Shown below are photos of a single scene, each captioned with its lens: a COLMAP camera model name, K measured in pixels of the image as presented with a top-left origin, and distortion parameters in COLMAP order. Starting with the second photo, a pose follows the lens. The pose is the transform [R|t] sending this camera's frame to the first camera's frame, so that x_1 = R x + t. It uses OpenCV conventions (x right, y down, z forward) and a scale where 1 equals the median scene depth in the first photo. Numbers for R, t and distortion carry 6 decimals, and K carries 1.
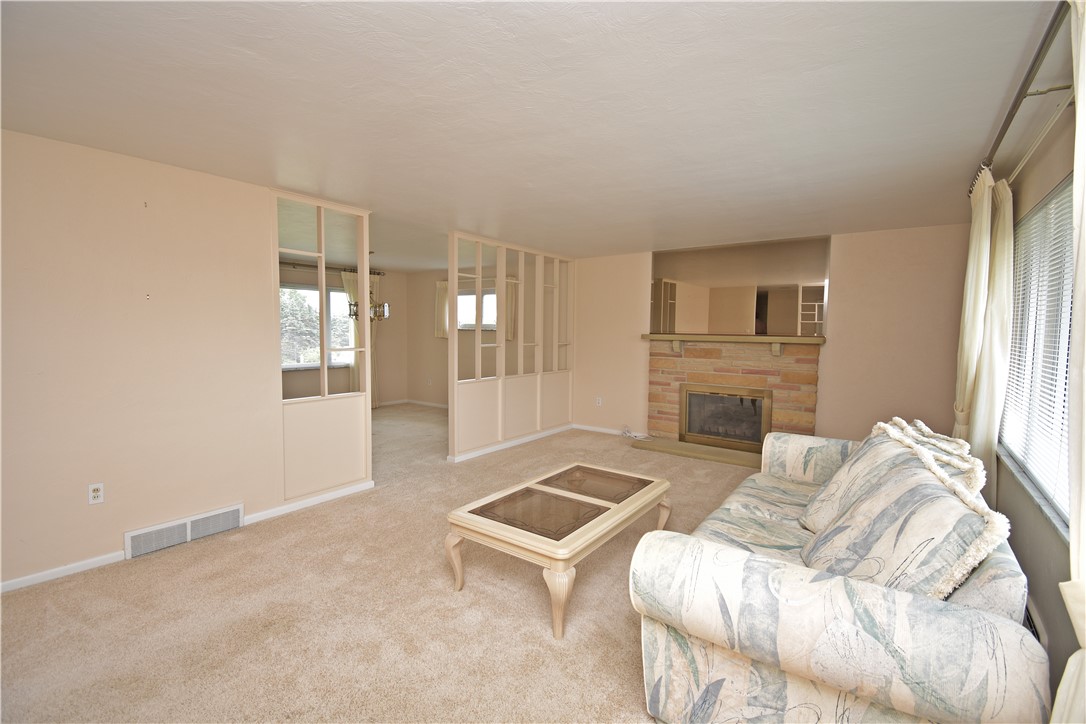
lens RADIAL K [[477.7, 0, 540.4], [0, 477.7, 360.6], [0, 0, 1]] dist [0.001557, -0.014060]
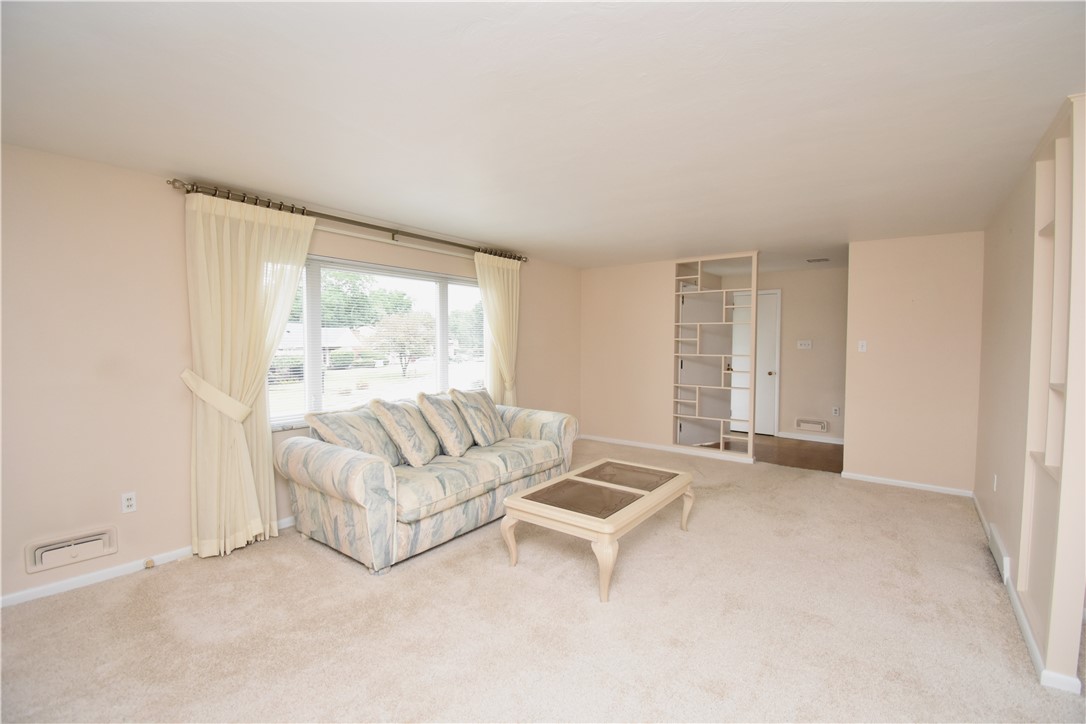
lens RADIAL K [[477.7, 0, 540.4], [0, 477.7, 360.6], [0, 0, 1]] dist [0.001557, -0.014060]
pose [[-0.999828, -0.017696, -0.005557, 0.127965], [-0.018217, 0.993197, 0.115012, -0.073544], [0.003484, 0.115093, -0.993349, 1.119770]]
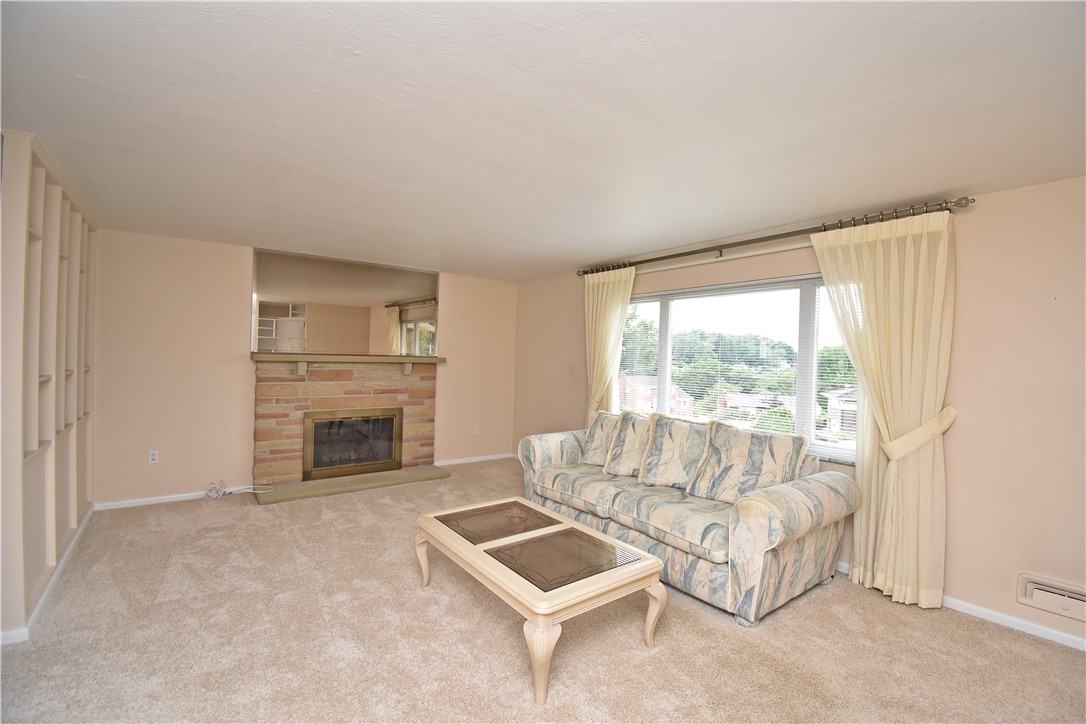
lens RADIAL K [[477.7, 0, 540.4], [0, 477.7, 360.6], [0, 0, 1]] dist [0.001557, -0.014060]
pose [[0.279727, -0.011450, 0.960011, -0.425721], [0.043926, 0.999034, -0.000884, -0.025934], [-0.959074, 0.042417, 0.279960, 0.380107]]
